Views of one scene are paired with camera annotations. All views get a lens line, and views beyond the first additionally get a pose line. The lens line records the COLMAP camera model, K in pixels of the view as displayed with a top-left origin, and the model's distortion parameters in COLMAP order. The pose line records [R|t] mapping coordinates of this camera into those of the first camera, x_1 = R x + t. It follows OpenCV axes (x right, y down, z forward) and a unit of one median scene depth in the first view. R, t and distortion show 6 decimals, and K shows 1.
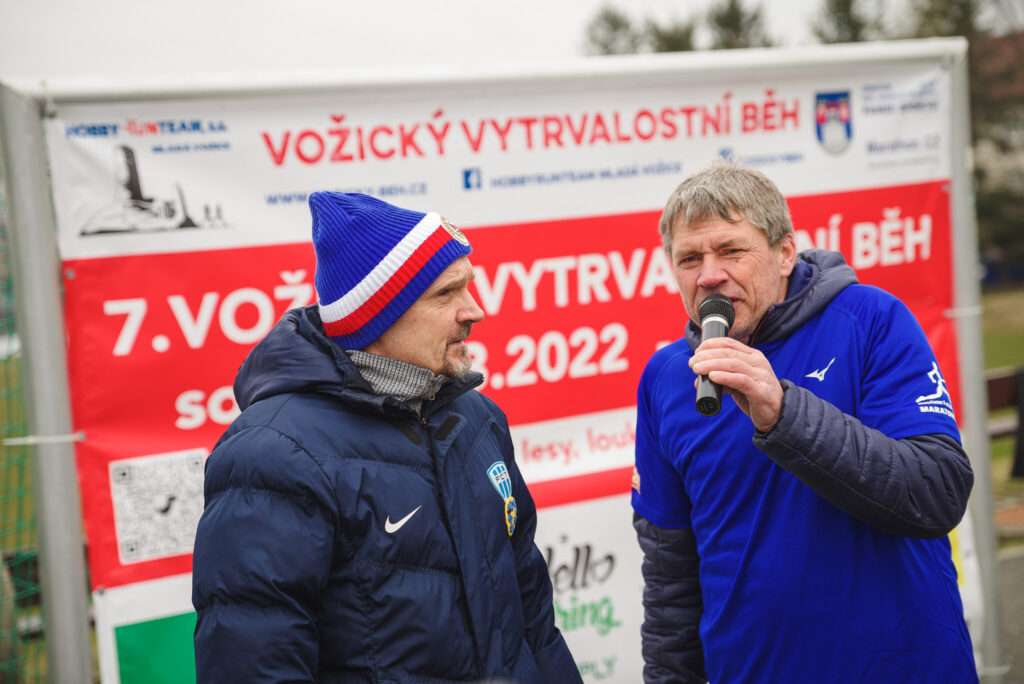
lens RADIAL K [[2245.7, 0, 542.5], [0, 2245.7, 332.2], [0, 0, 1]] dist [0.595724, 0.636813]
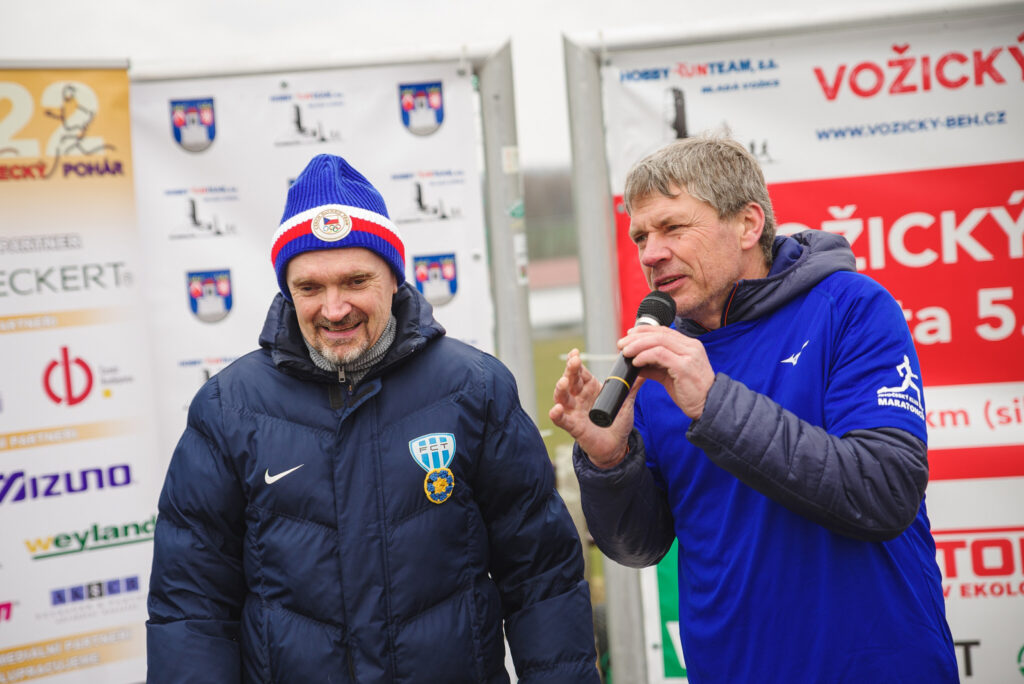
lens RADIAL K [[2159.9, 0, 471.6], [0, 2159.9, 339.6], [0, 0, 1]] dist [0.471834, 0.085855]
pose [[0.798687, 0.060174, -0.598731, 0.348762], [-0.024992, 0.997446, 0.066908, -0.029239], [0.601228, -0.038475, 0.798151, 0.126288]]
